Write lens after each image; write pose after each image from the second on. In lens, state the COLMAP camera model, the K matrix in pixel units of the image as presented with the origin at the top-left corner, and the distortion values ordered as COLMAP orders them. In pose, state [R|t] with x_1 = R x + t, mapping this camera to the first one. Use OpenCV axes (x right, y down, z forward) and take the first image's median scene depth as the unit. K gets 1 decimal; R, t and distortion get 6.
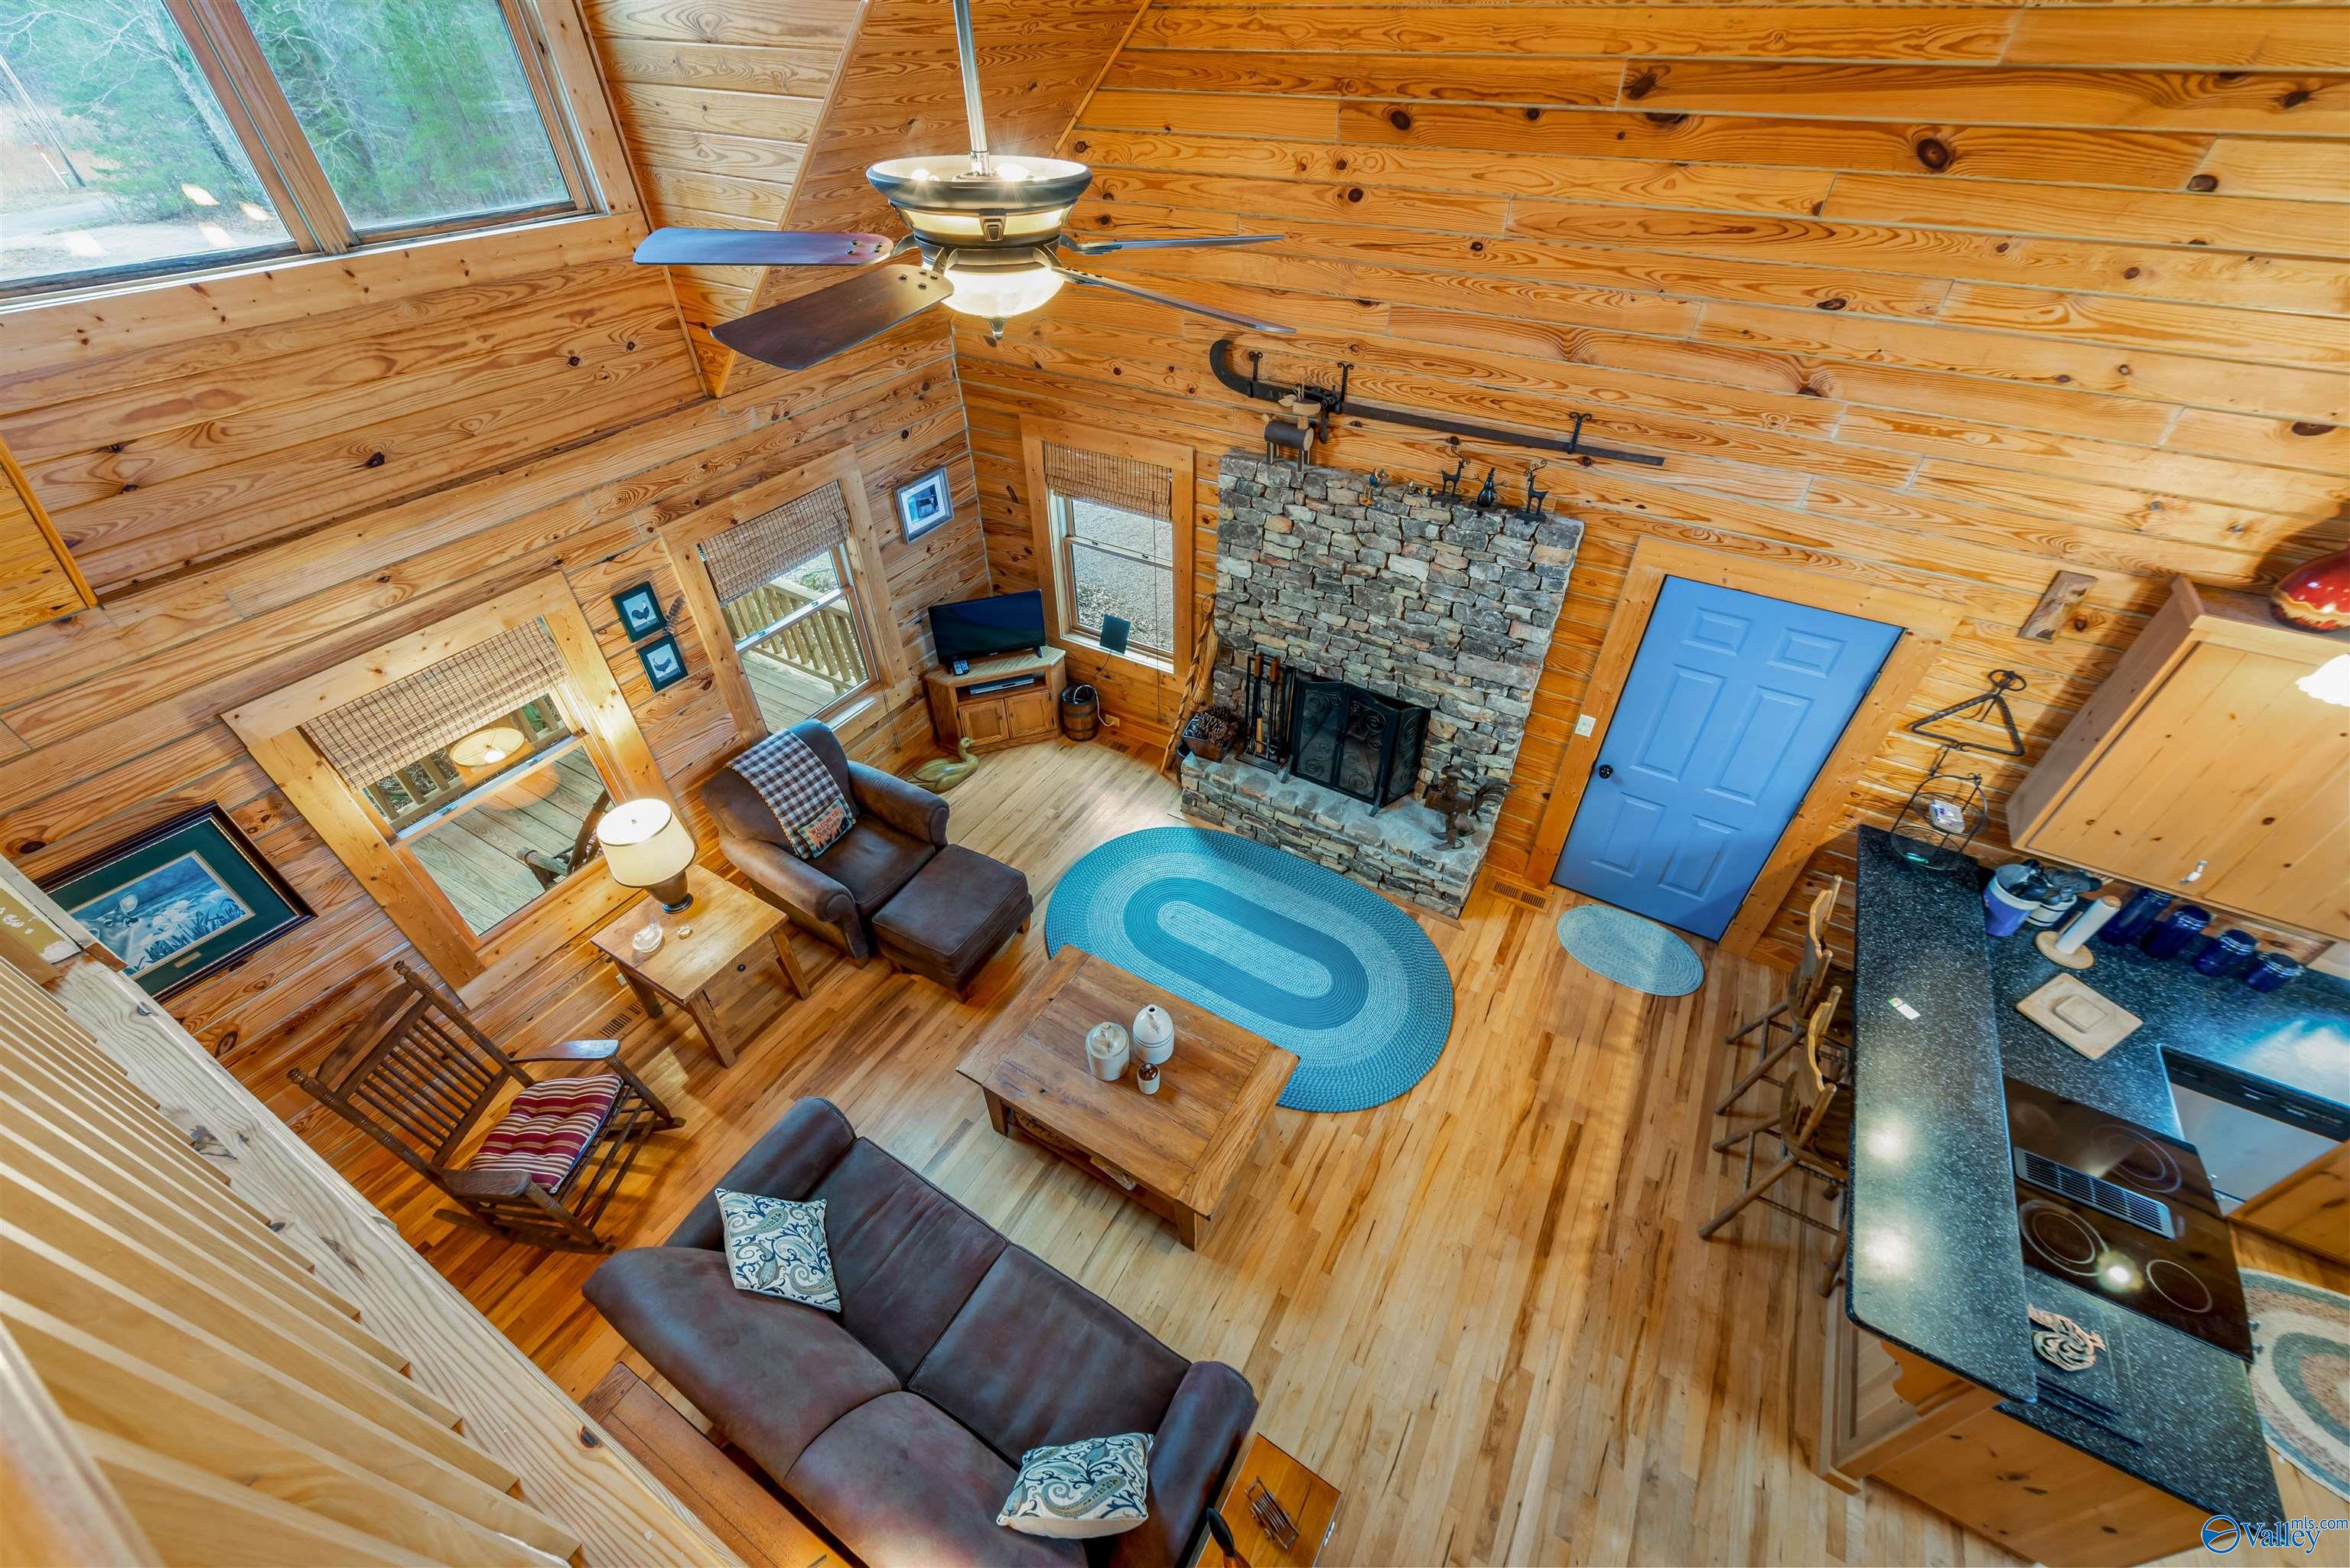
lens RADIAL K [[917.7, 0, 1189.4], [0, 917.7, 785.4], [0, 0, 1]] dist [0.013778, -0.004007]
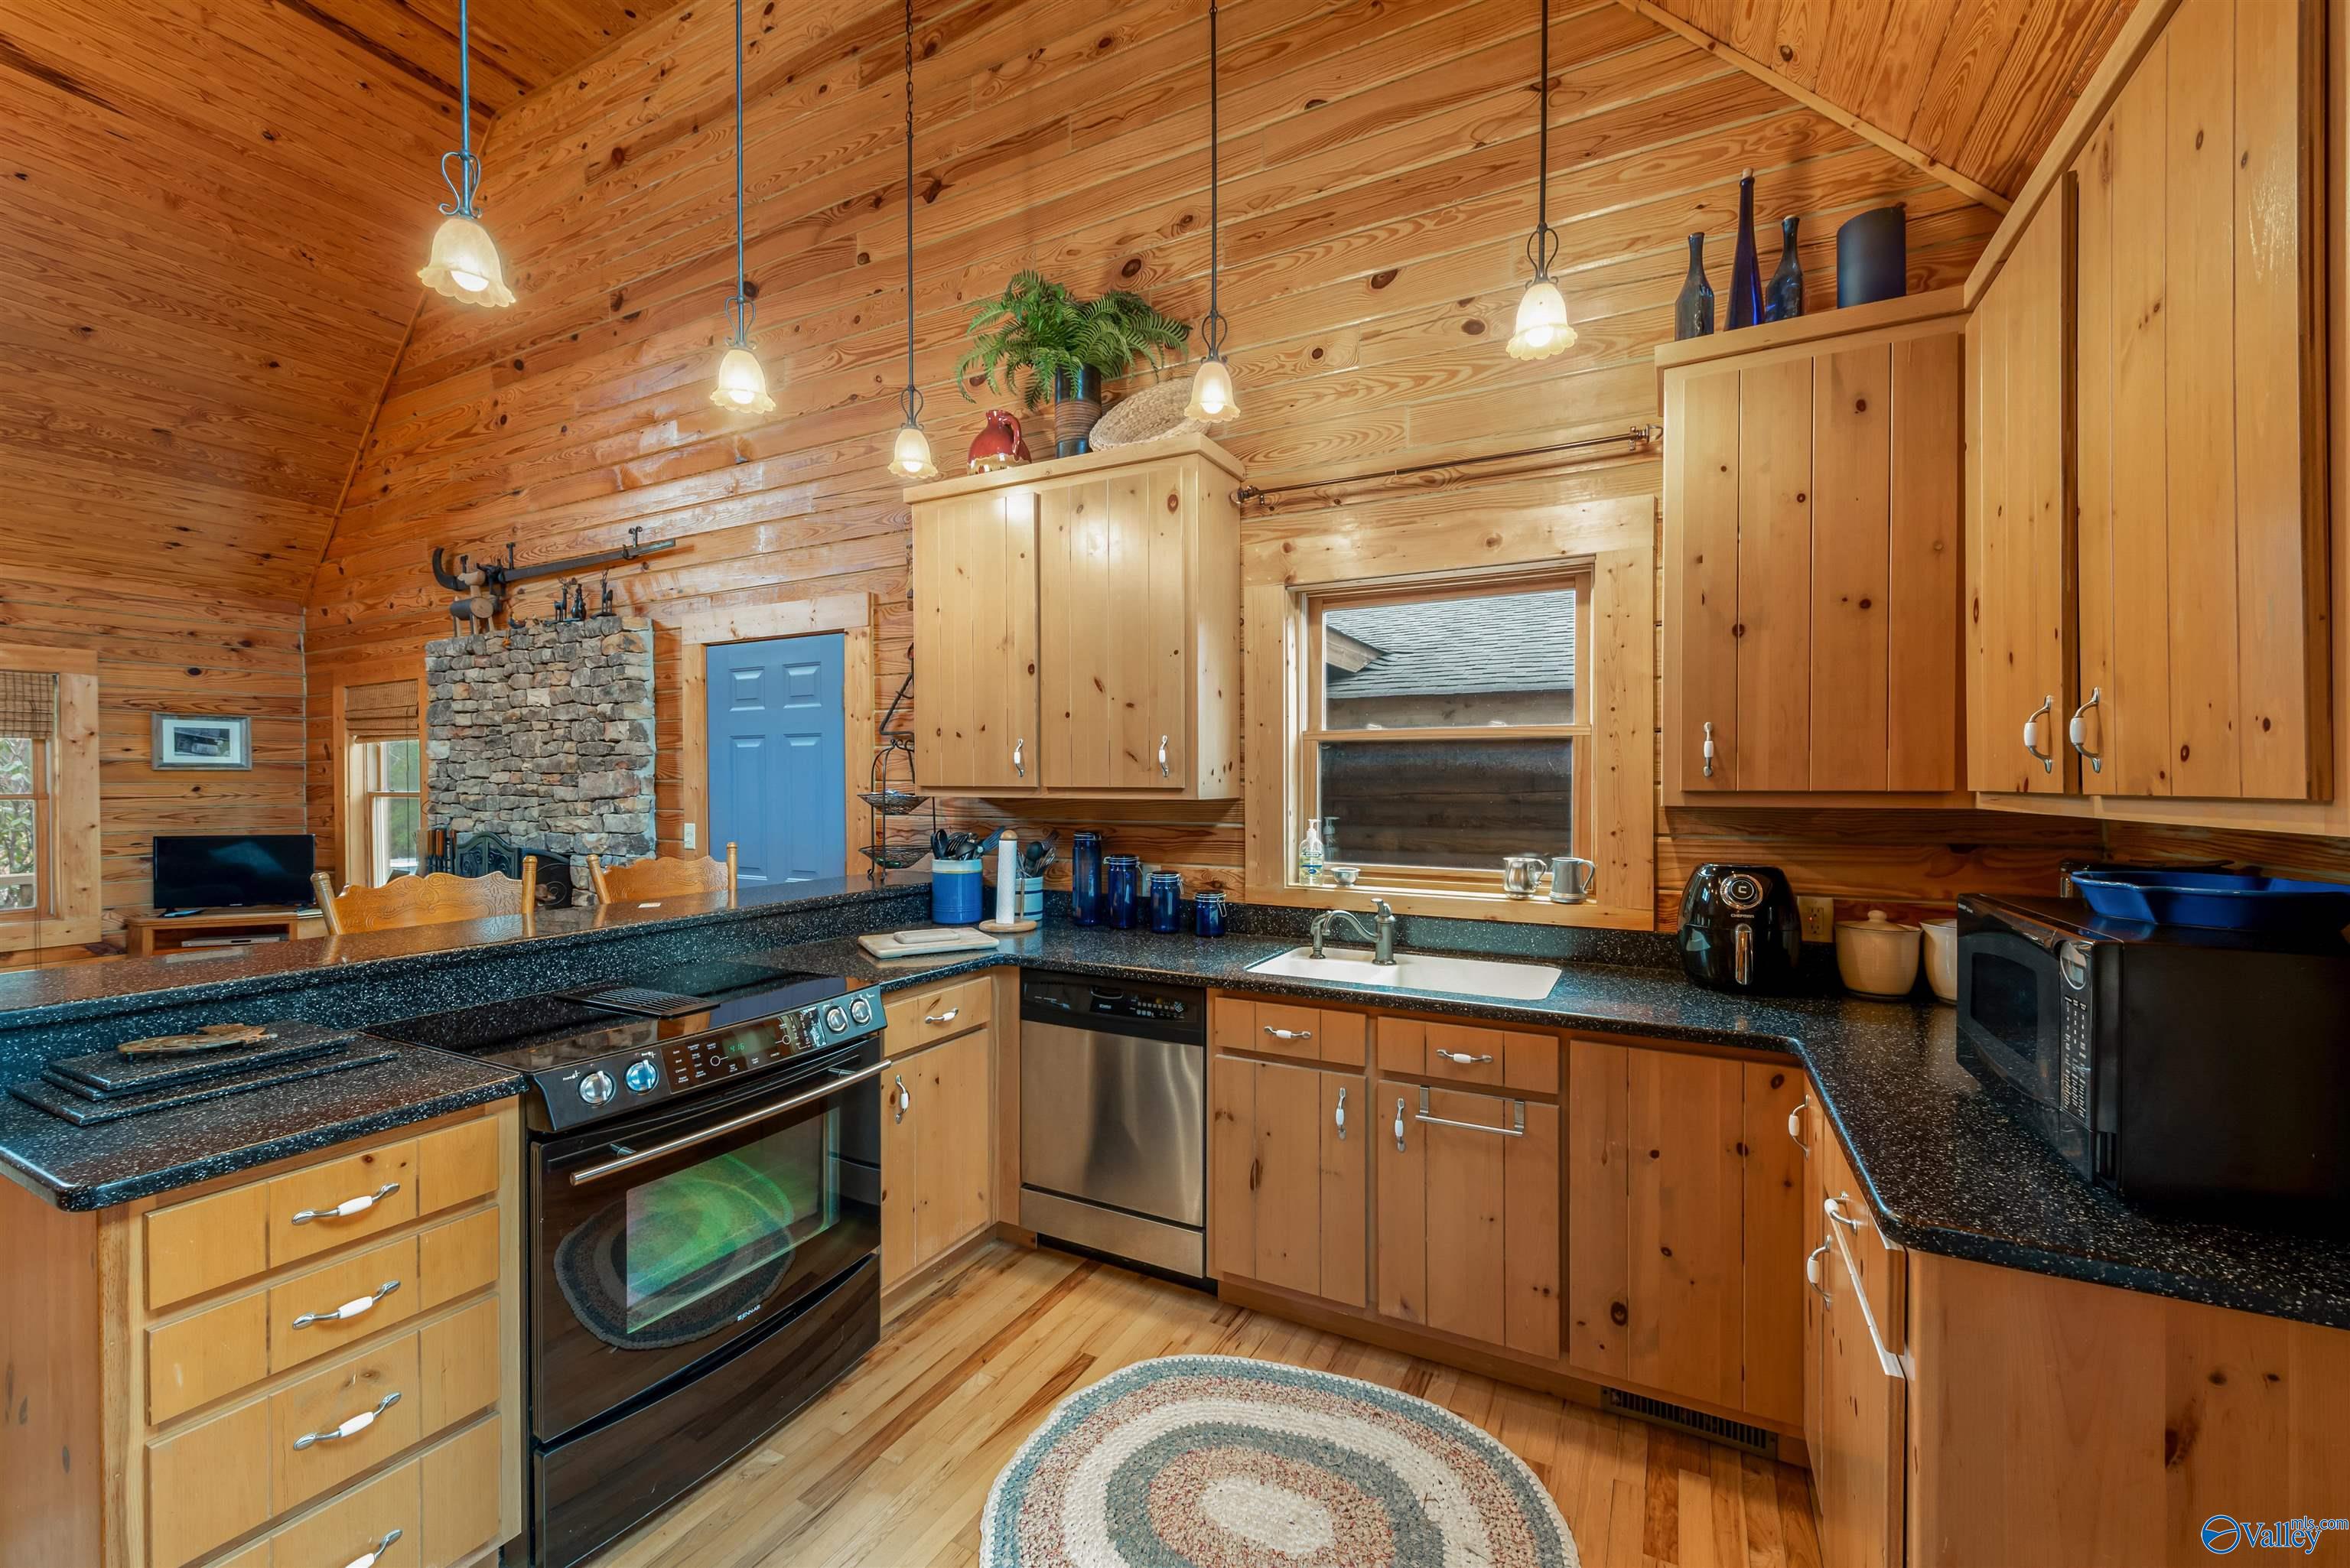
lens RADIAL K [[917.7, 0, 1205.2], [0, 917.7, 790.5], [0, 0, 1]] dist [0.013778, -0.004007]
pose [[0.998597, -0.002343, 0.052906, 0.960510], [0.035731, 0.767178, -0.640438, 0.540918], [-0.039088, 0.641430, 0.766185, 0.274795]]
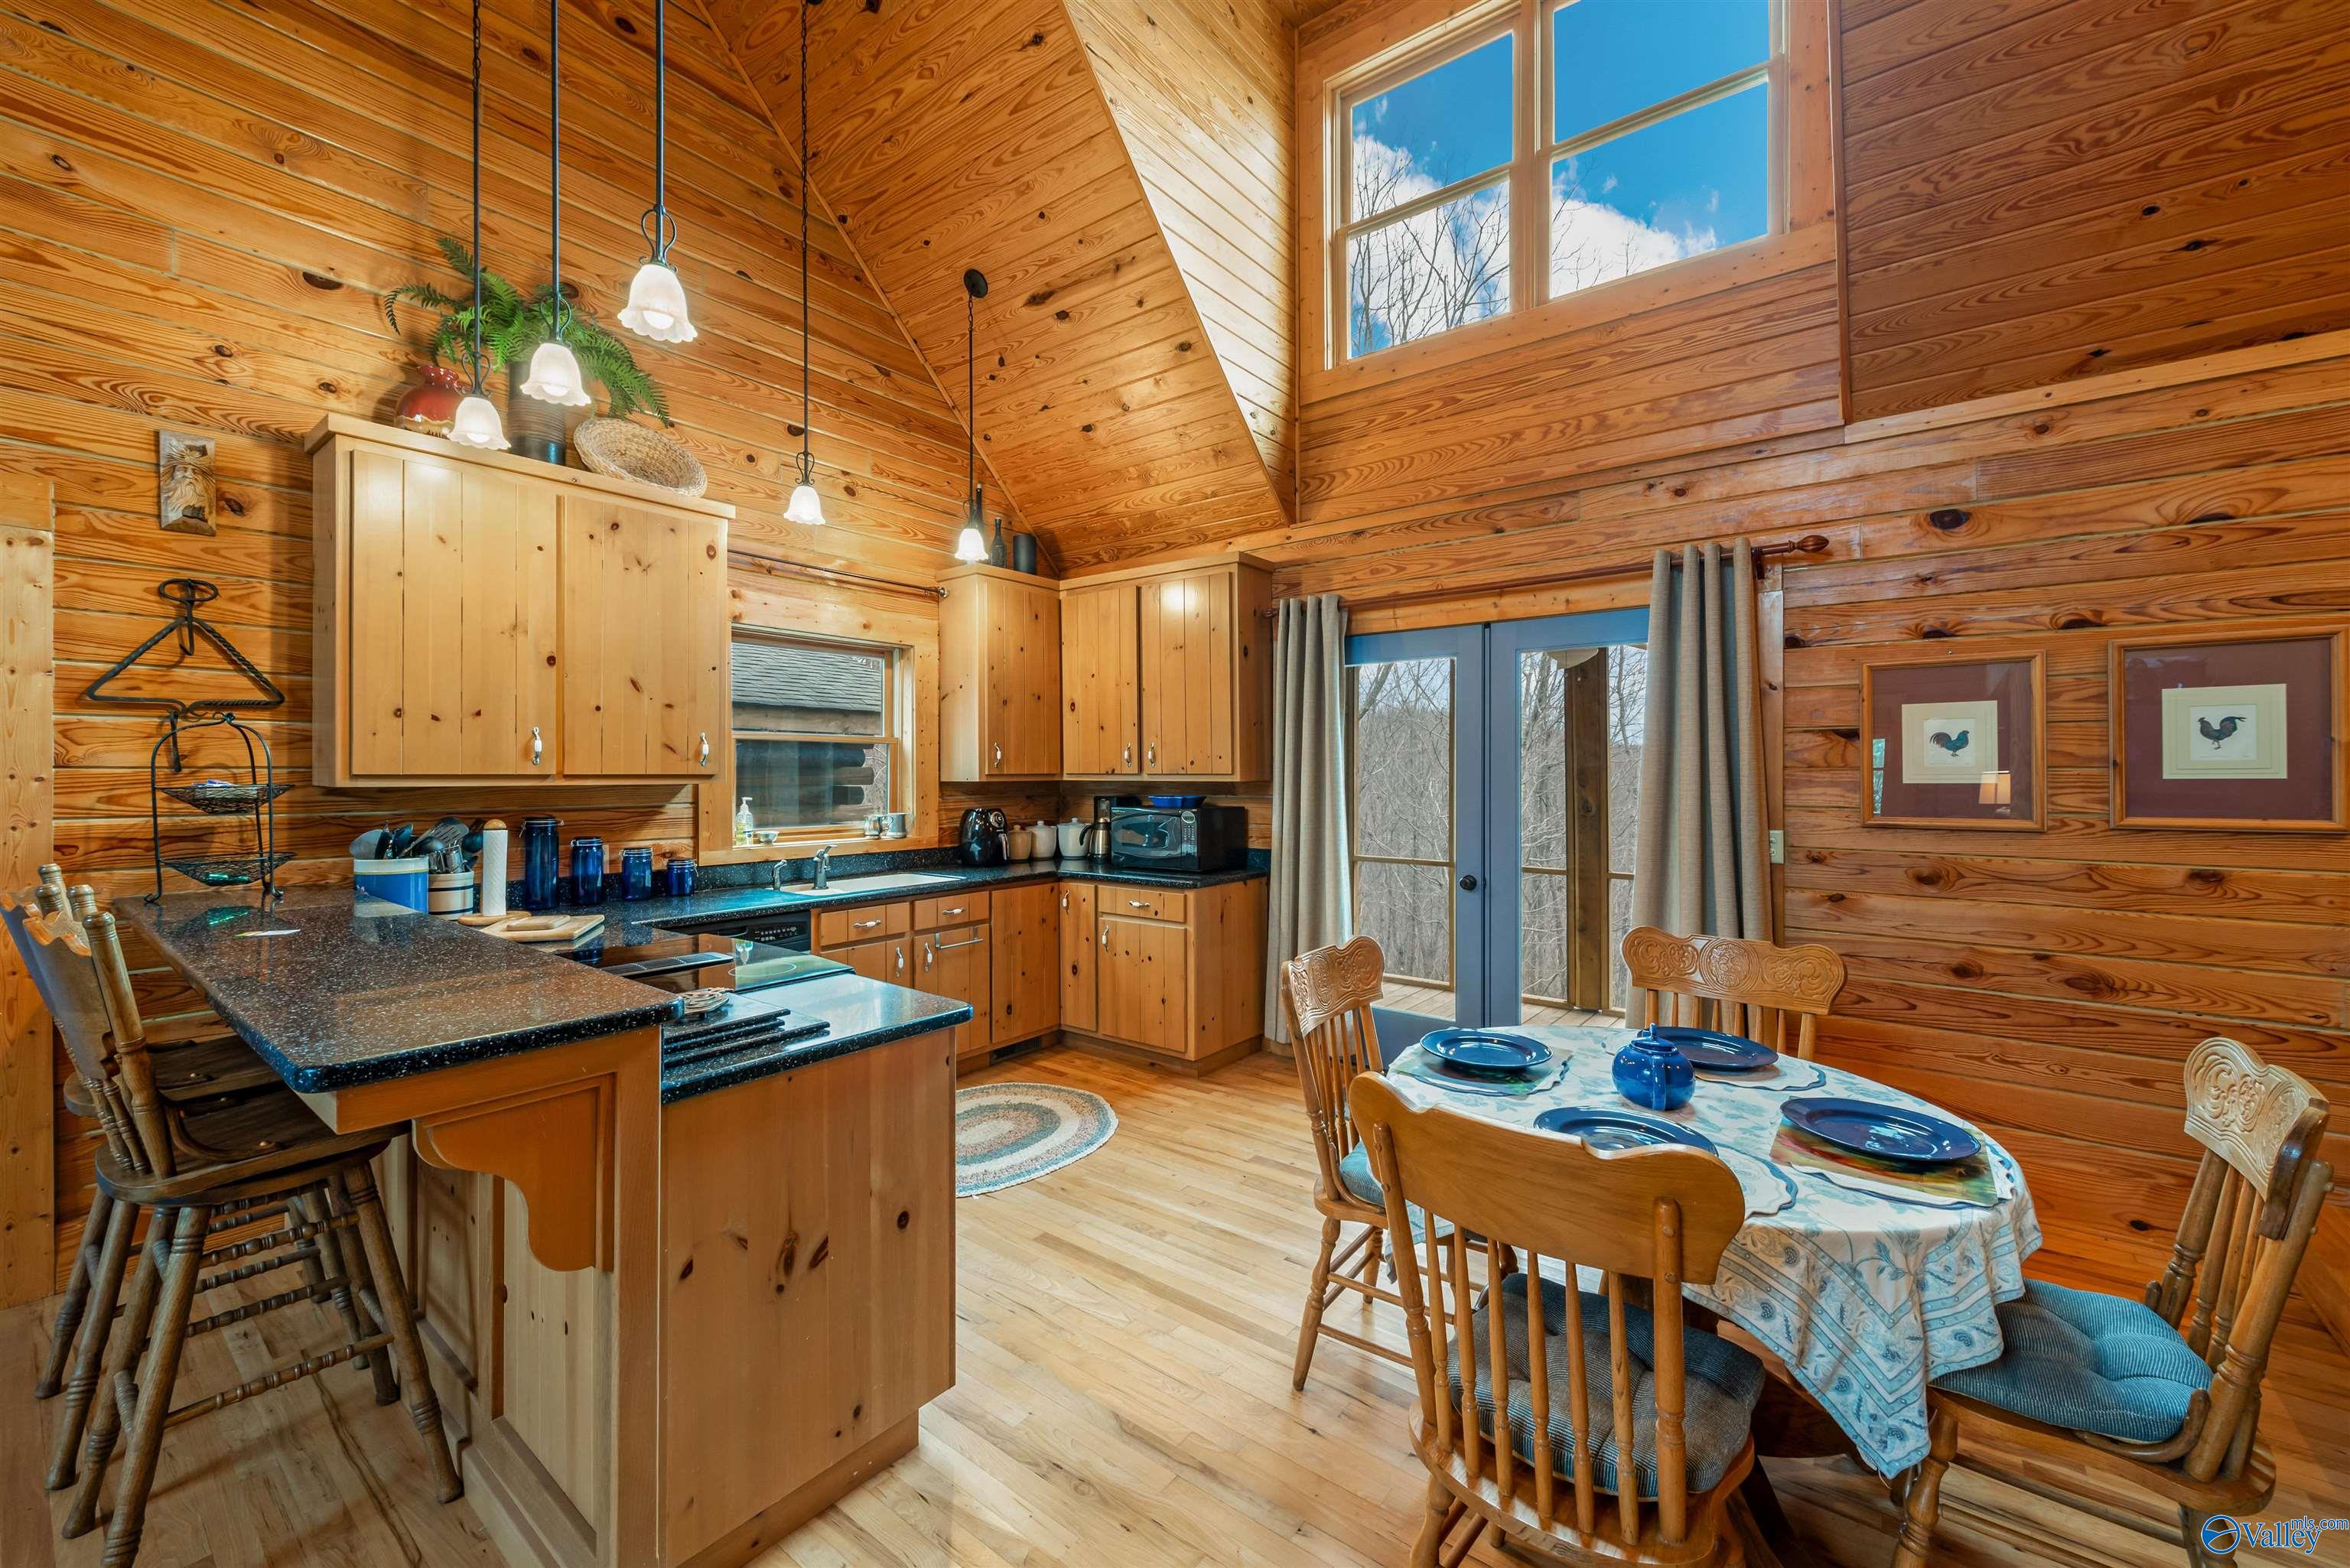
lens RADIAL K [[917.7, 0, 1188.5], [0, 917.7, 763.2], [0, 0, 1]] dist [0.013778, -0.004007]
pose [[0.132343, 0.005467, 0.991189, 0.226378], [0.643284, 0.760310, -0.090085, 0.467784], [-0.754103, 0.649538, 0.097104, 0.359119]]
